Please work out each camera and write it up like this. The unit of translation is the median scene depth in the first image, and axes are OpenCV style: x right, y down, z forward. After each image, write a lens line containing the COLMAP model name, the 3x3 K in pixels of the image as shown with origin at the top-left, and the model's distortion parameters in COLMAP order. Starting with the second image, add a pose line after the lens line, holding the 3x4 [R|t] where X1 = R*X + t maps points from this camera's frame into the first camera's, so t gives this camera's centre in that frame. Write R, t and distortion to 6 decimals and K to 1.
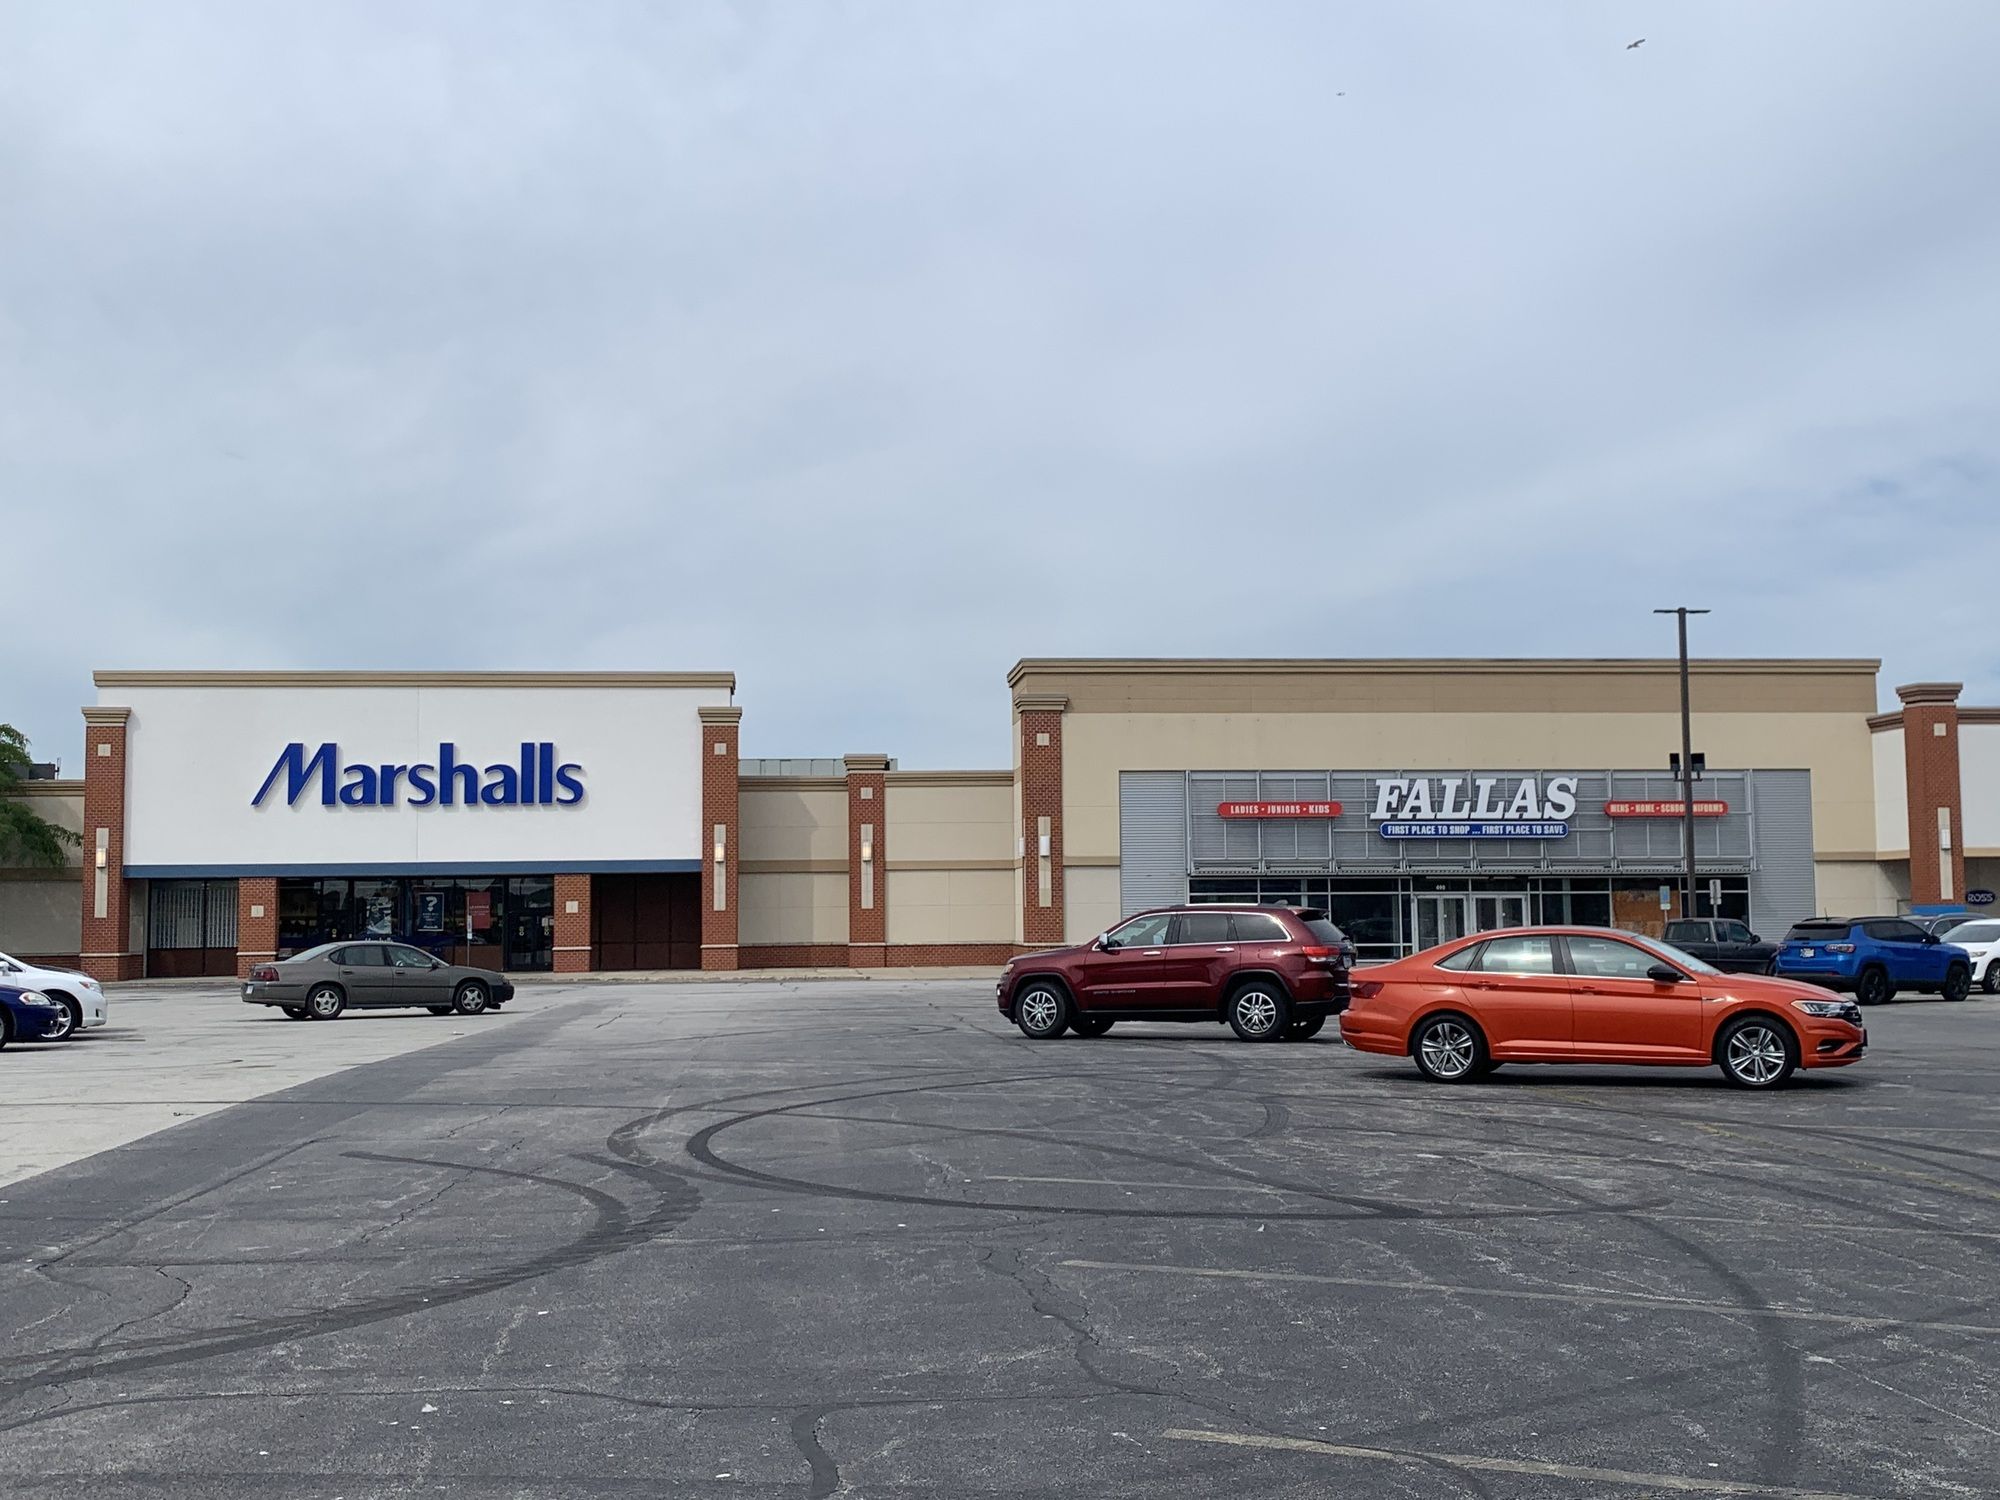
lens RADIAL K [[2199.6, 0, 1000.0], [0, 2199.6, 750.0], [0, 0, 1]] dist [0.213734, -0.696513]
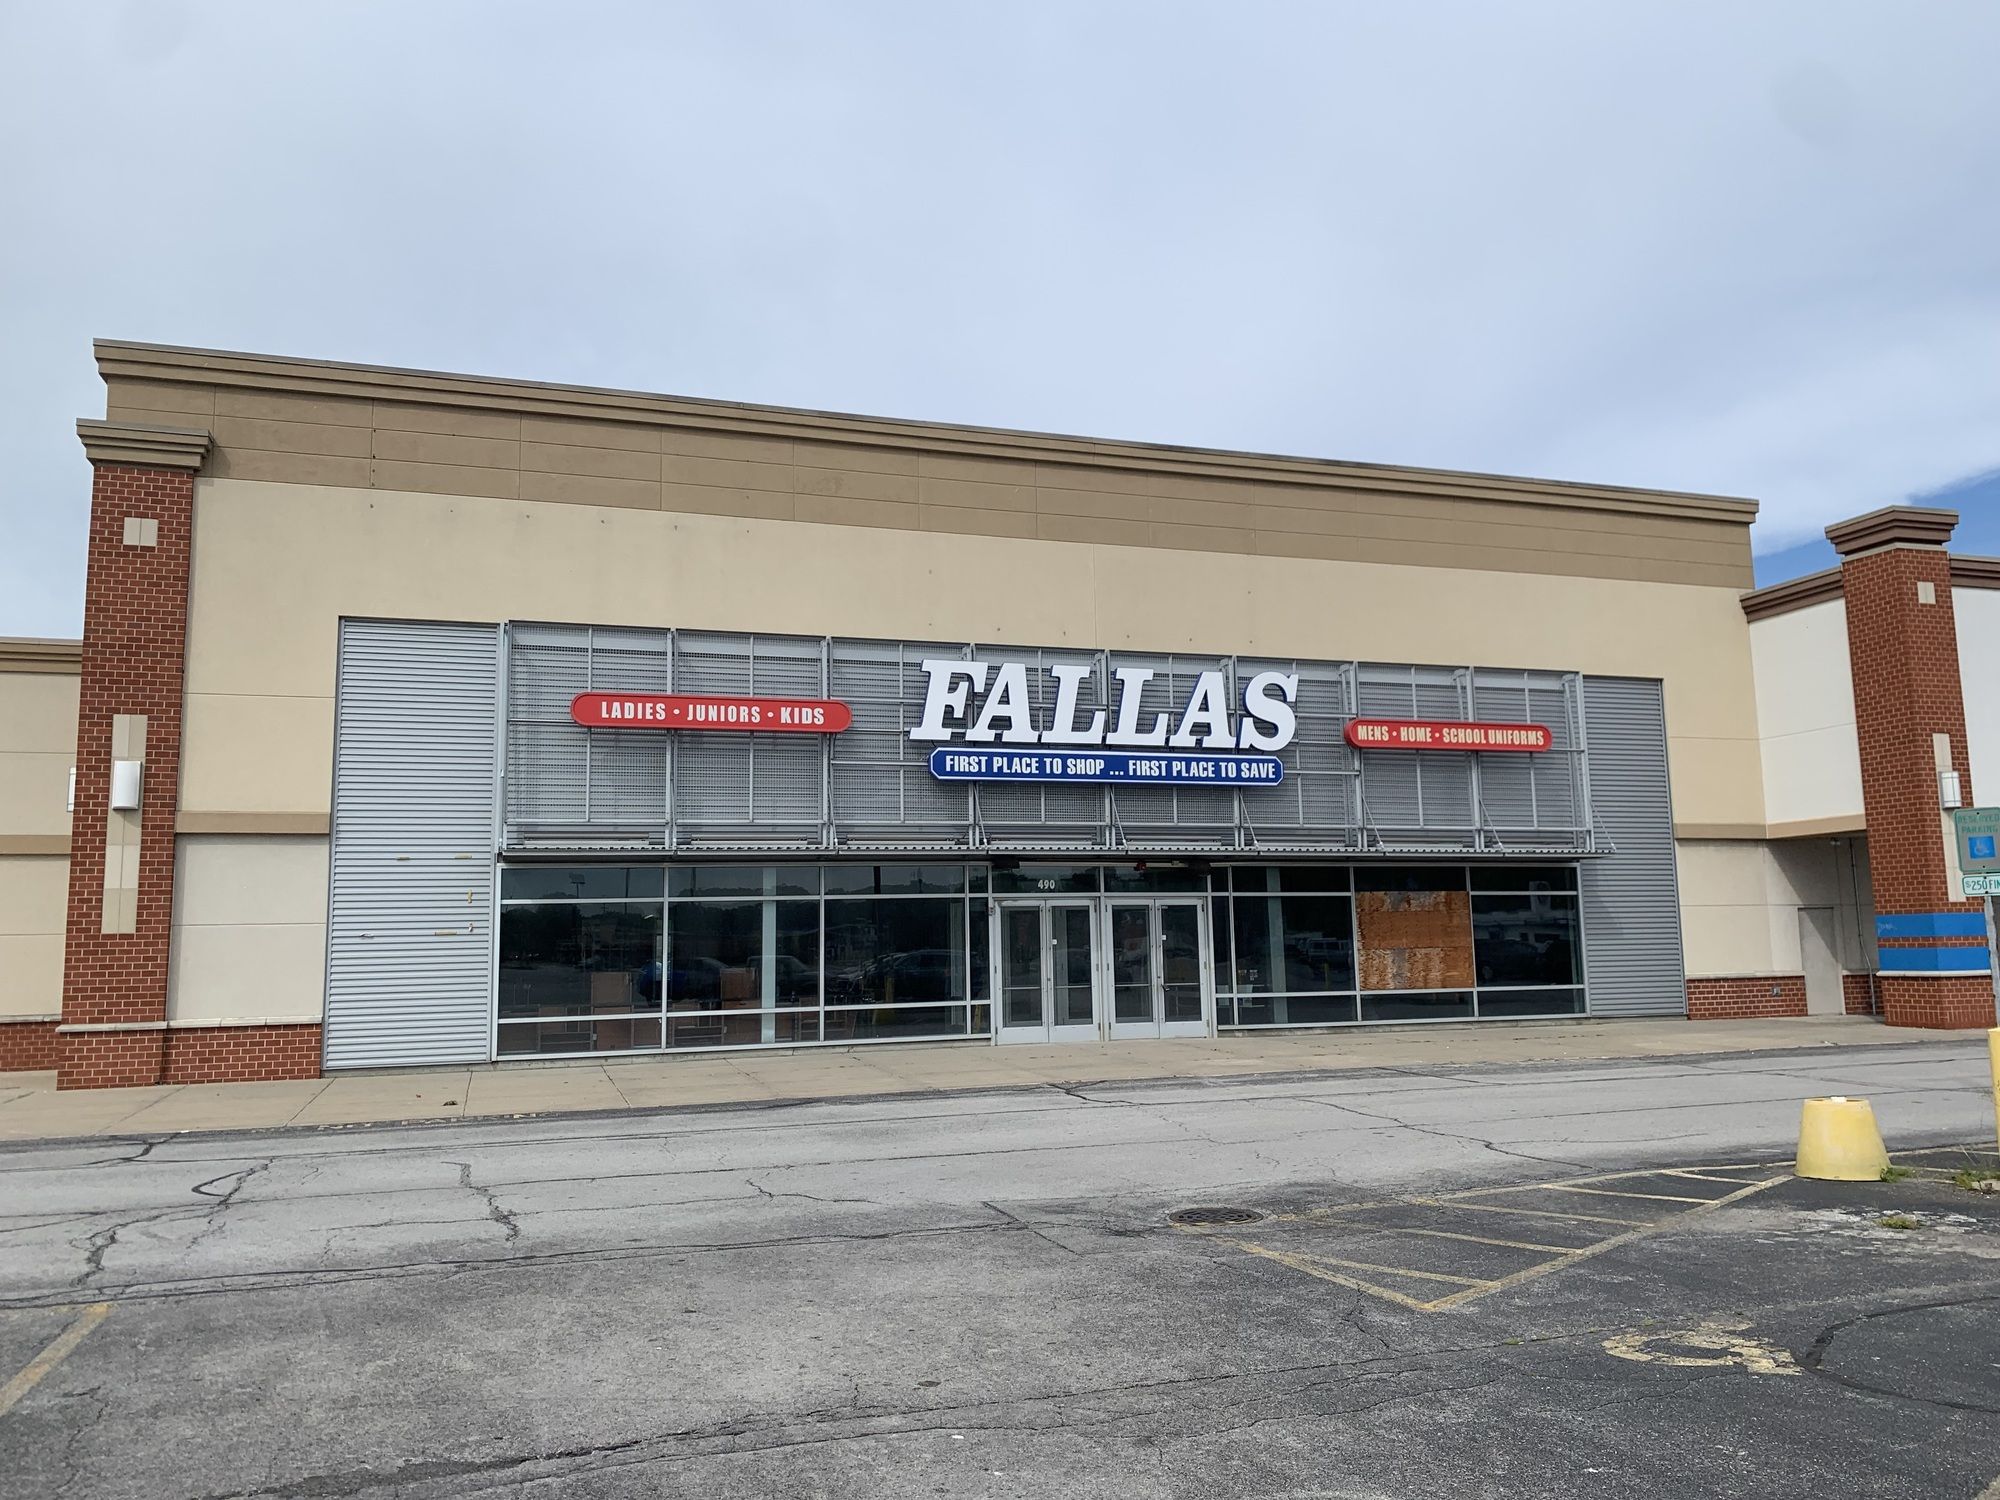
lens RADIAL K [[1503.0, 0, 1000.0], [0, 1503.0, 750.0], [0, 0, 1]] dist [0.113435, -0.203732]
pose [[0.972889, 0.020633, 0.230352, 0.111106], [-0.007527, 0.998310, -0.057627, 0.051631], [-0.231152, 0.054331, 0.971399, 0.677065]]
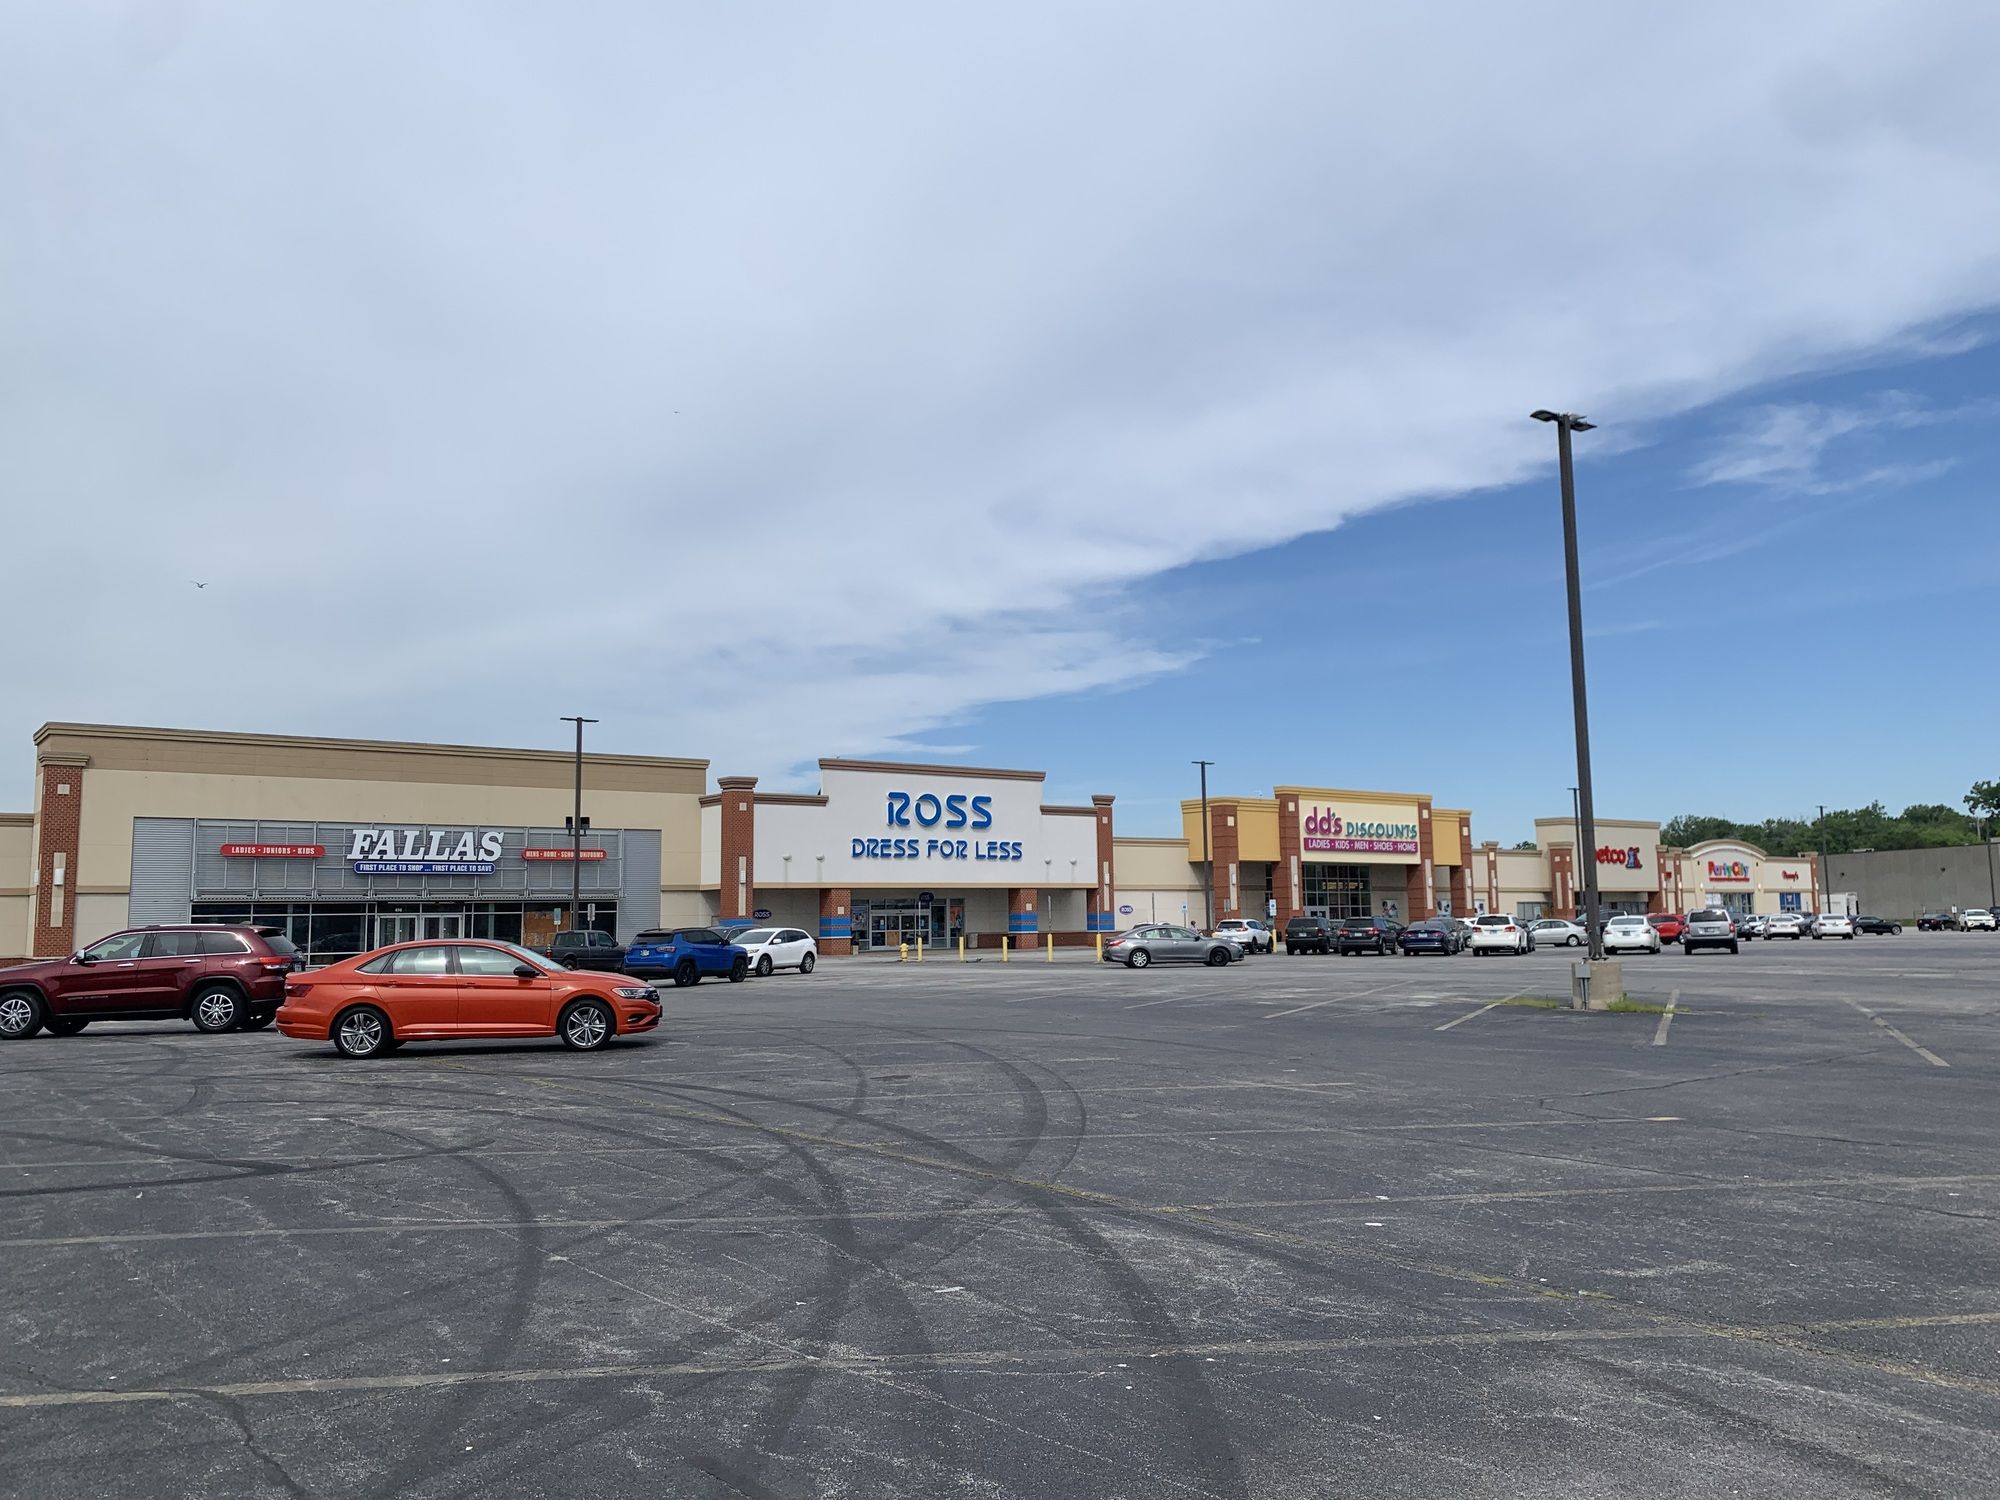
lens RADIAL K [[1503.0, 0, 1000.0], [0, 1503.0, 750.0], [0, 0, 1]] dist [0.113435, -0.203732]
pose [[0.846541, 0.055818, 0.529389, 0.010545], [-0.033415, 0.998098, -0.051803, -0.000090], [-0.531273, 0.026164, 0.846796, 0.006411]]
